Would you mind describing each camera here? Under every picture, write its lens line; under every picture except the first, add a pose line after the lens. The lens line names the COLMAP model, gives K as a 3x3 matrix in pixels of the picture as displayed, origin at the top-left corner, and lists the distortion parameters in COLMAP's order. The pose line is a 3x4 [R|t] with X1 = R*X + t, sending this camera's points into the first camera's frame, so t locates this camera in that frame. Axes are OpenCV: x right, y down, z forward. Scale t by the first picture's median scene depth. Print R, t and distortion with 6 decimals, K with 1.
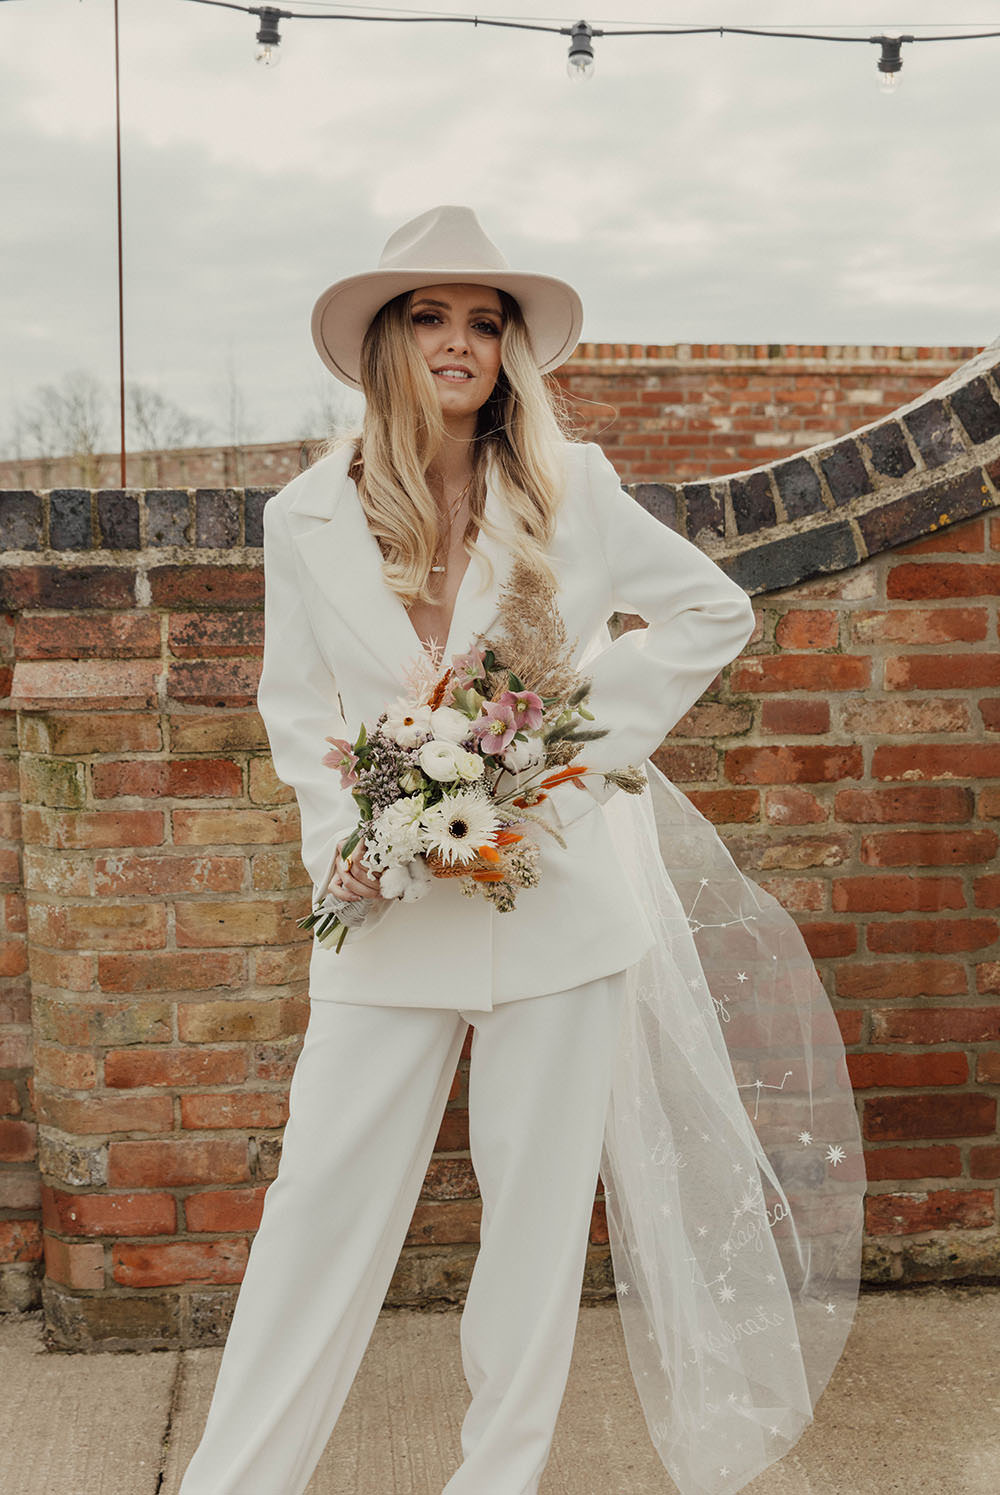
lens RADIAL K [[1917.3, 0, 488.9], [0, 1917.3, 764.5], [0, 0, 1]] dist [-0.004423, 0.000000]
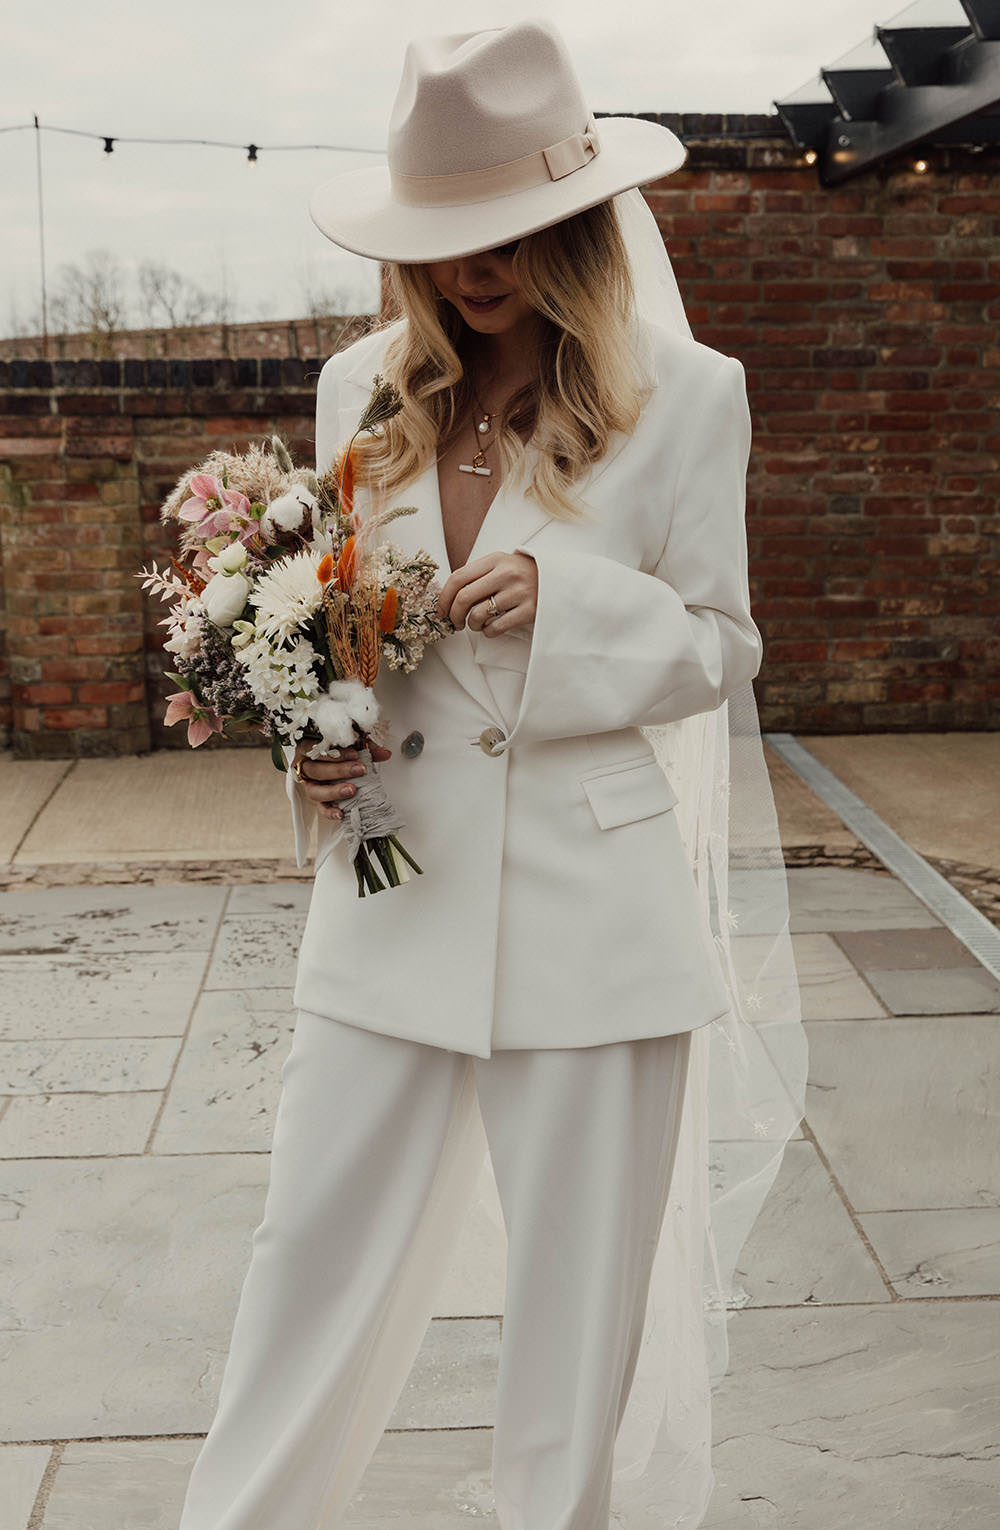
lens RADIAL K [[1972.8, 0, 534.5], [0, 1972.8, 749.6], [0, 0, 1]] dist [0.008641, 0.000000]
pose [[0.999989, 0.001981, 0.004137, 0.358113], [-0.002196, 0.998600, 0.052848, 0.179406], [-0.004026, -0.052856, 0.998594, -1.265778]]
